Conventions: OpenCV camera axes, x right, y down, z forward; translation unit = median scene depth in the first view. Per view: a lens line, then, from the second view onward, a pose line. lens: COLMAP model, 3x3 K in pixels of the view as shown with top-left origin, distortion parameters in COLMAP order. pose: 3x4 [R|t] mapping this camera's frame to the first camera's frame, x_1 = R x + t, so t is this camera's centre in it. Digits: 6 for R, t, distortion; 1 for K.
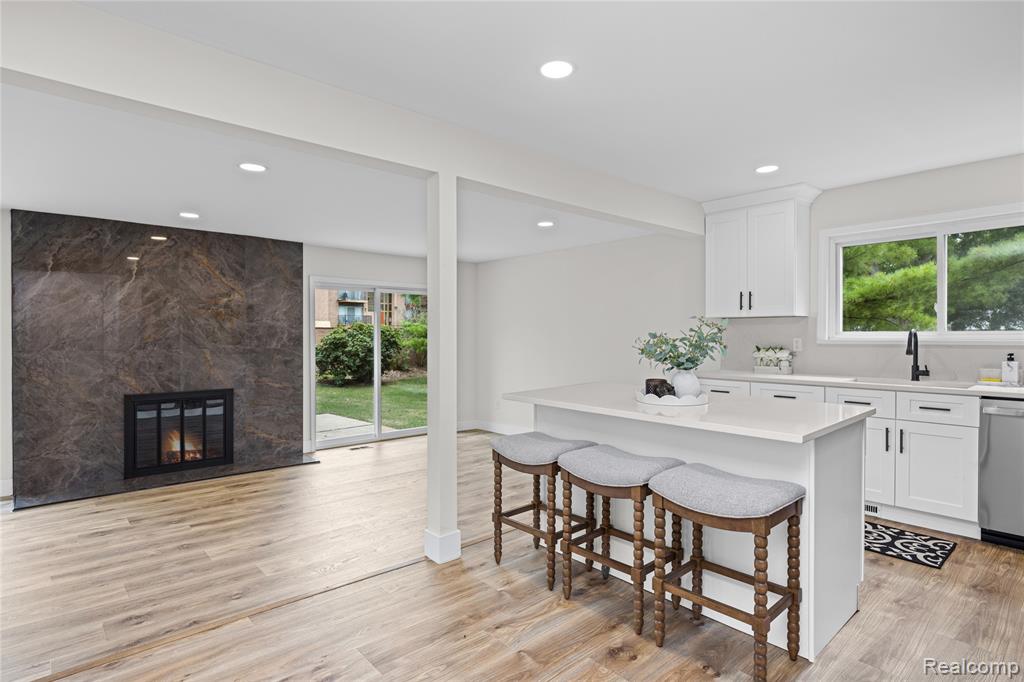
lens RADIAL K [[556.0, 0, 516.7], [0, 556.0, 344.4], [0, 0, 1]] dist [0.006434, 0.001297]
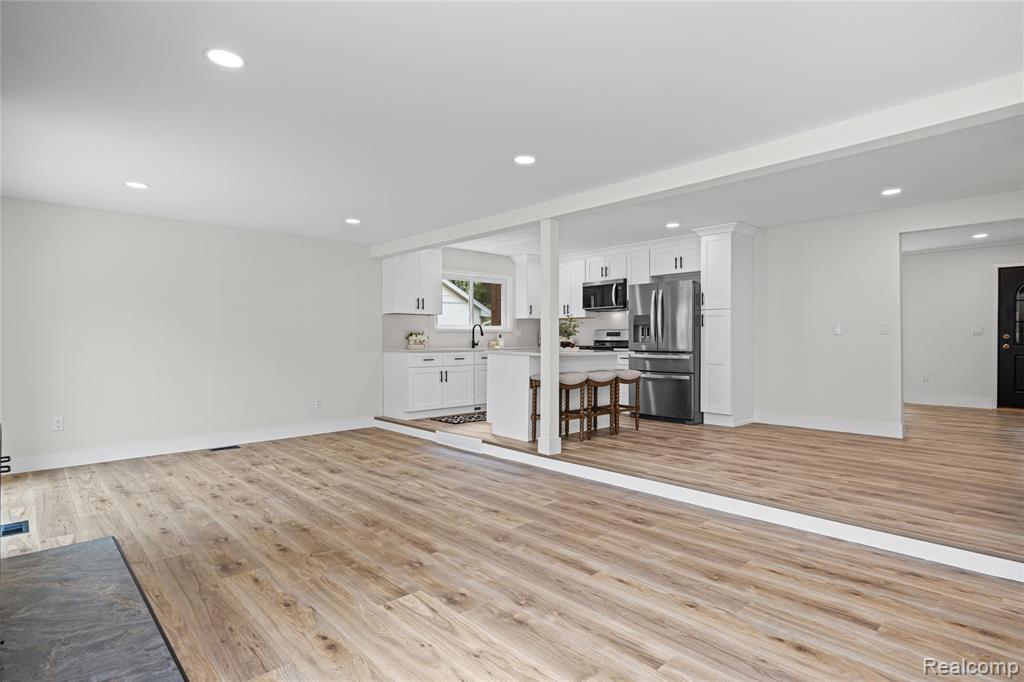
lens RADIAL K [[524.6, 0, 508.7], [0, 524.6, 341.8], [0, 0, 1]] dist [0.004074, 0.000142]
pose [[-0.037071, -0.004824, 0.999301, -0.950732], [0.023978, 0.999696, 0.005716, 0.023757], [-0.999025, 0.024173, -0.036944, 0.663926]]
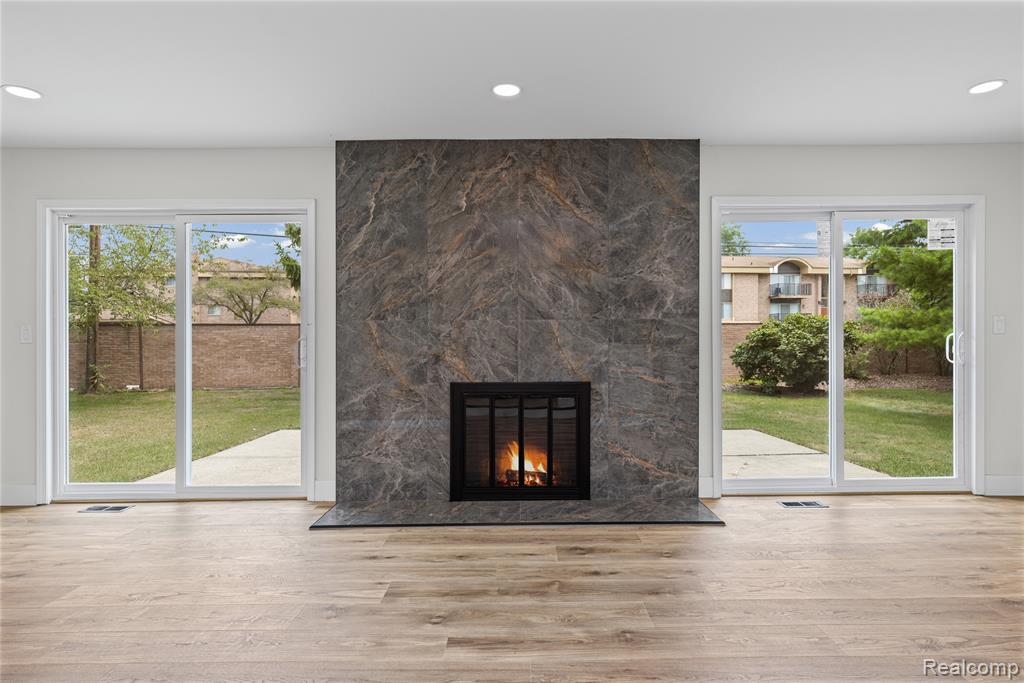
lens RADIAL K [[583.4, 0, 515.5], [0, 583.4, 349.3], [0, 0, 1]] dist [0.001230, -0.002672]
pose [[0.750451, 0.001995, -0.660923, -0.139587], [-0.004148, 0.999990, -0.001691, 0.045662], [0.660913, 0.004010, 0.750452, 0.466363]]
